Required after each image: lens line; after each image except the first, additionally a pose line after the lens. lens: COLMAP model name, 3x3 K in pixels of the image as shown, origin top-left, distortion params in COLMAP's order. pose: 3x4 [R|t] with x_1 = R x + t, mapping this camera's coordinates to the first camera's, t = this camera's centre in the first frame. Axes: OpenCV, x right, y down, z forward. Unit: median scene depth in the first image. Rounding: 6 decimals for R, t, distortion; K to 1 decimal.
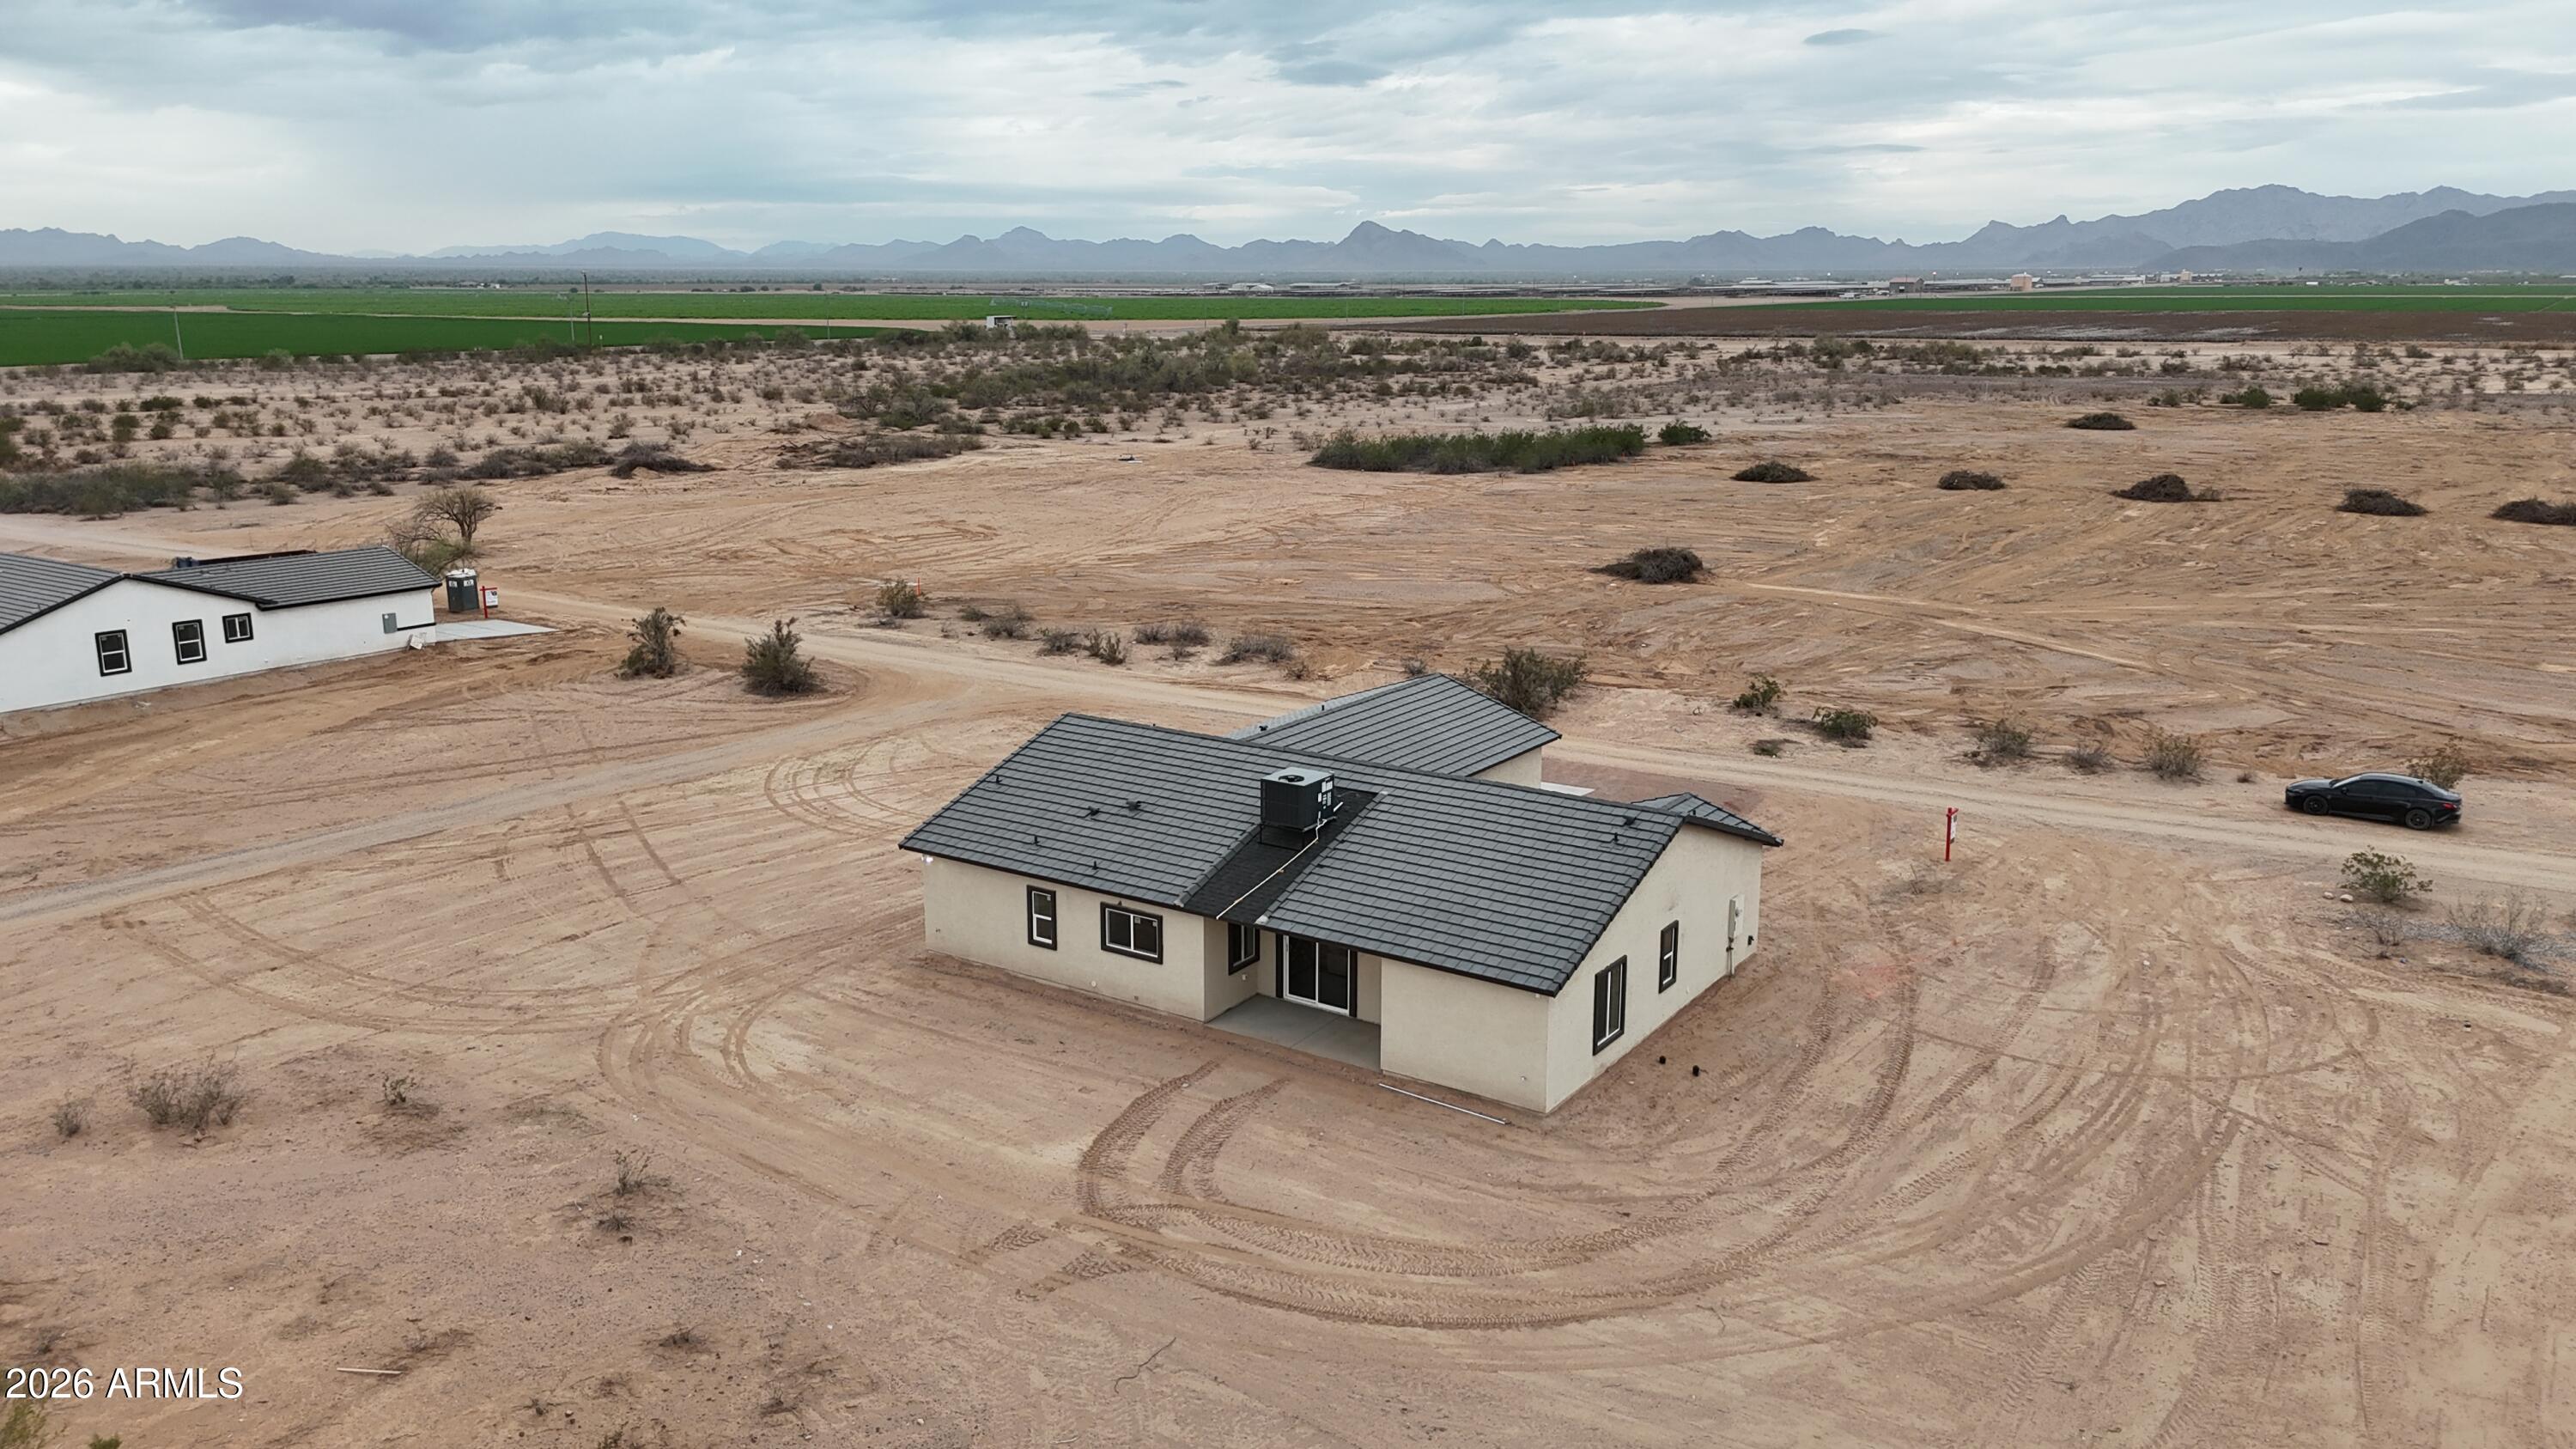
lens RADIAL K [[1897.1, 0, 1288.0], [0, 1897.1, 724.5], [0, 0, 1]] dist [0.081590, -0.081498]
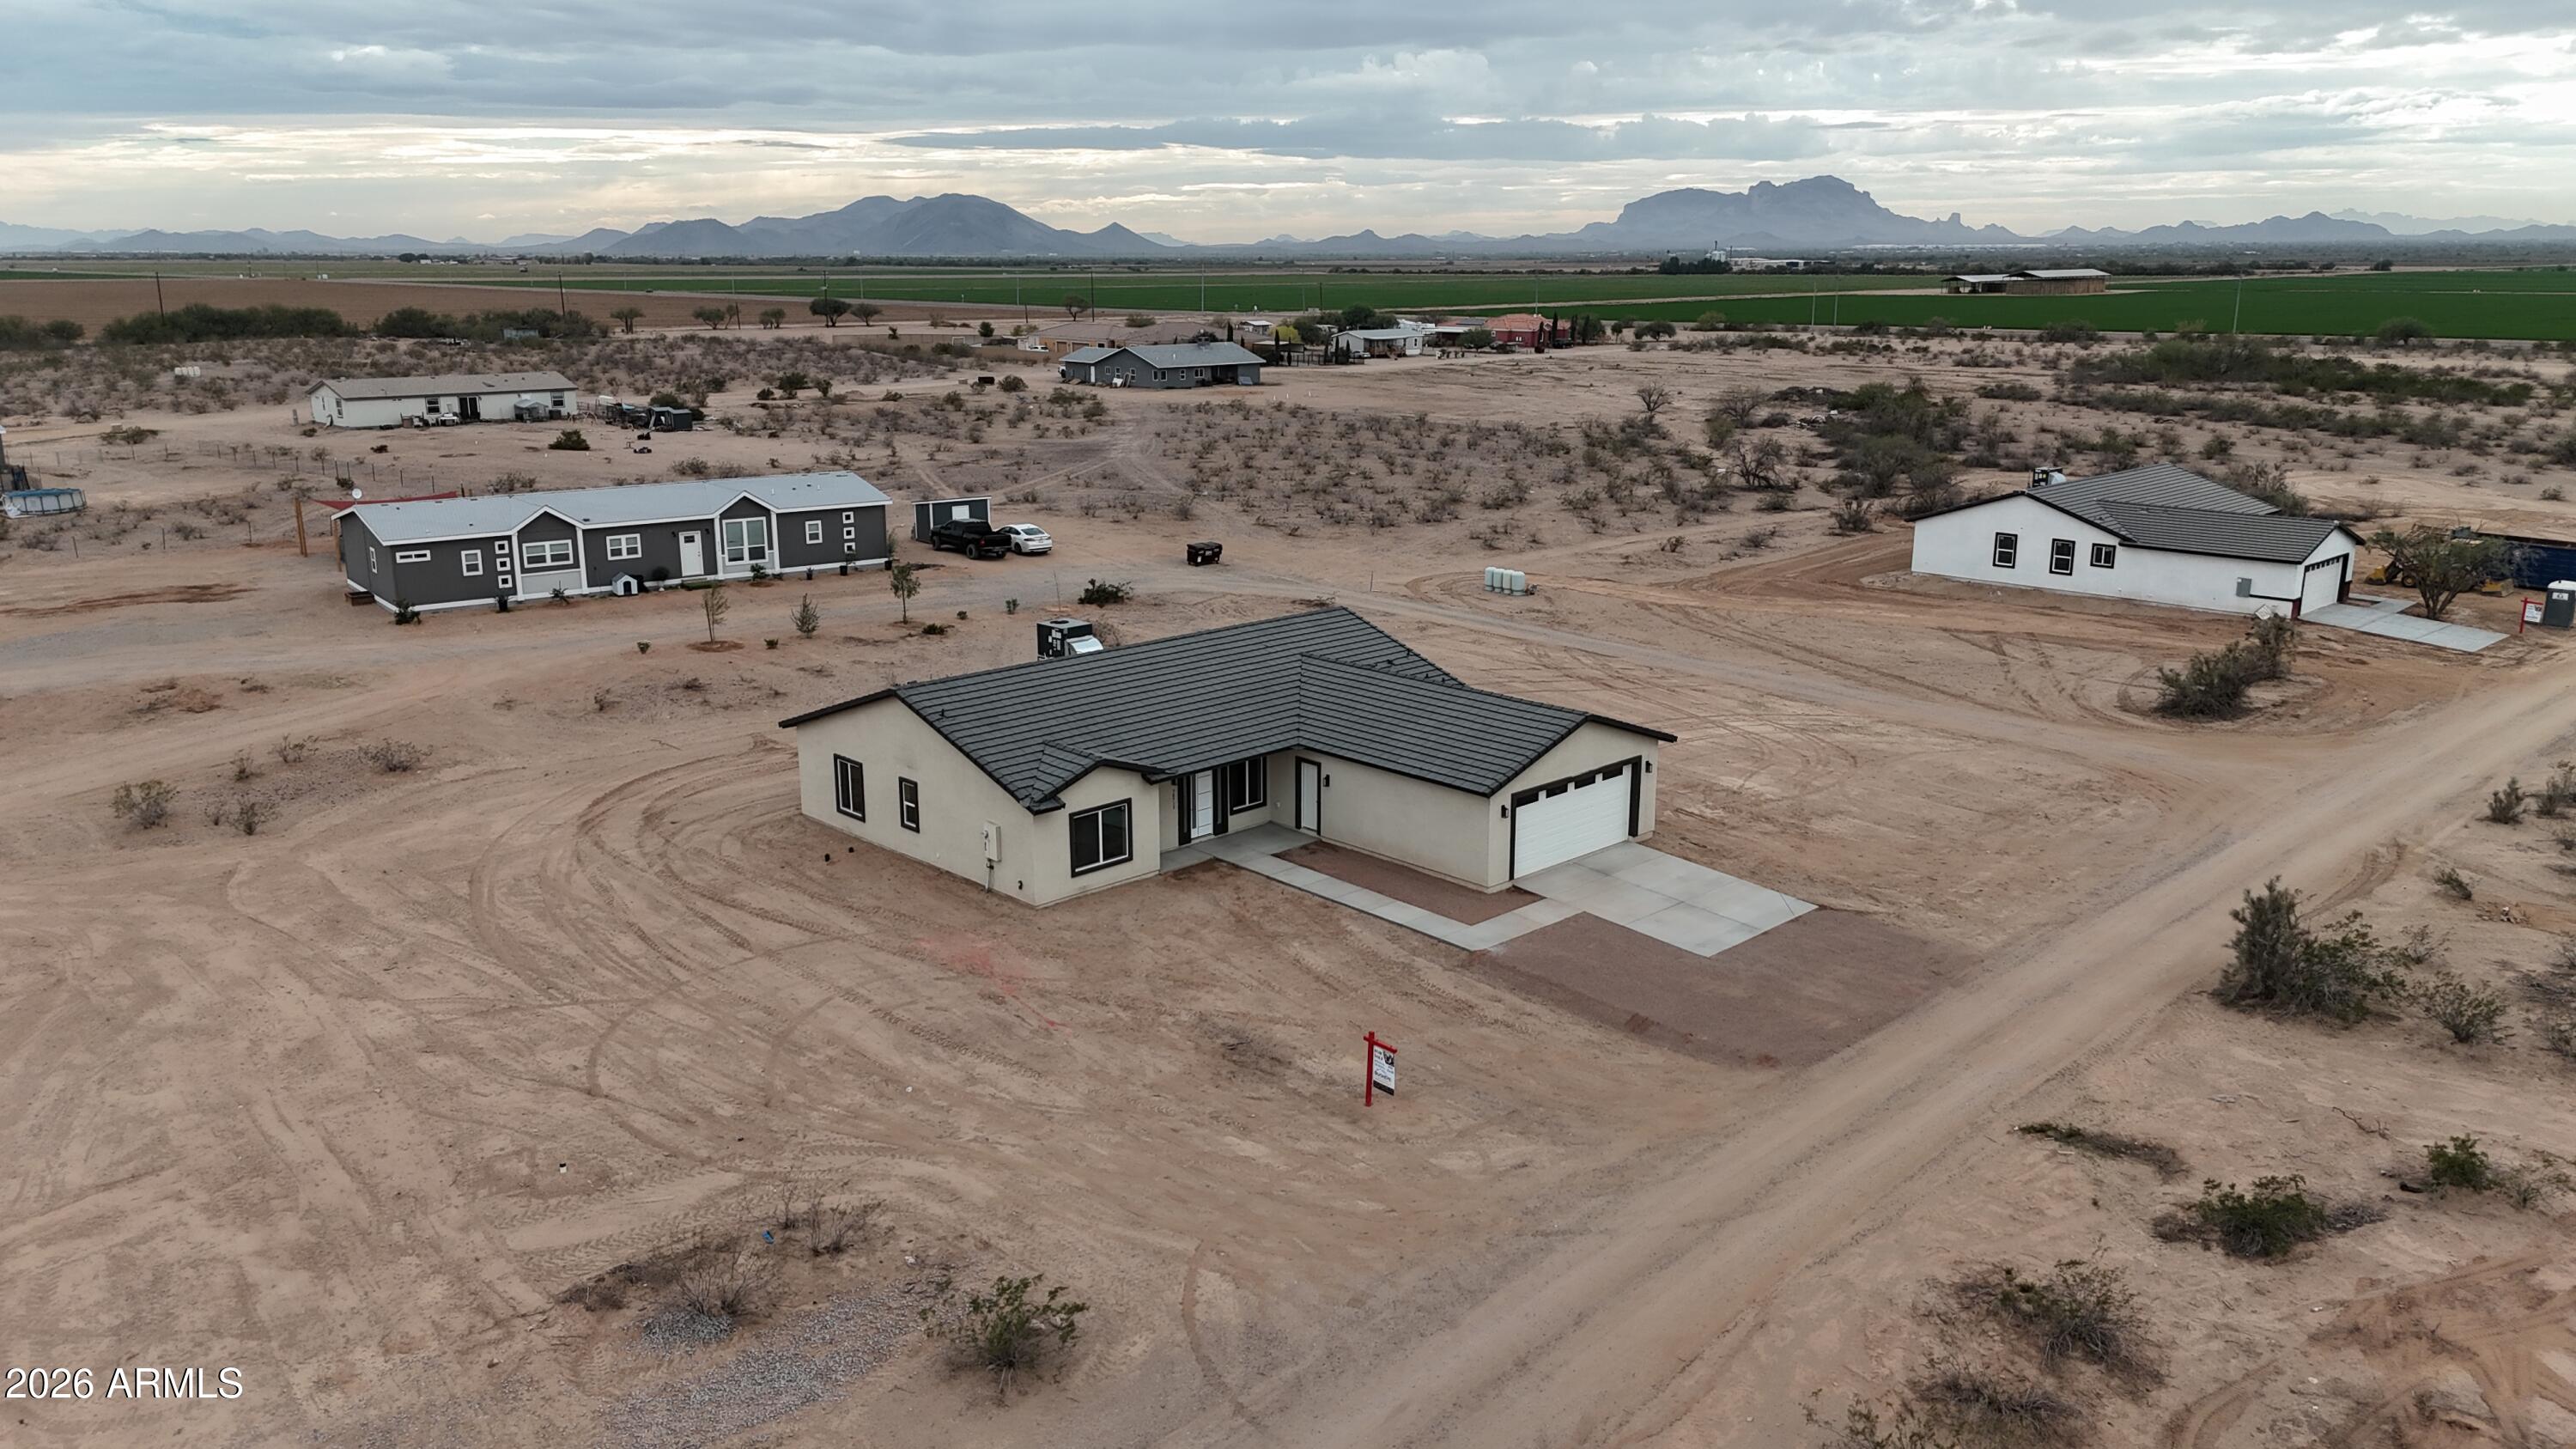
lens RADIAL K [[1897.1, 0, 1288.0], [0, 1897.1, 724.5], [0, 0, 1]] dist [0.081590, -0.081498]
pose [[-0.208046, 0.236576, -0.949078, 1.210419], [-0.221081, 0.933825, 0.281237, -0.305638], [0.952806, 0.268334, -0.141976, 1.283536]]
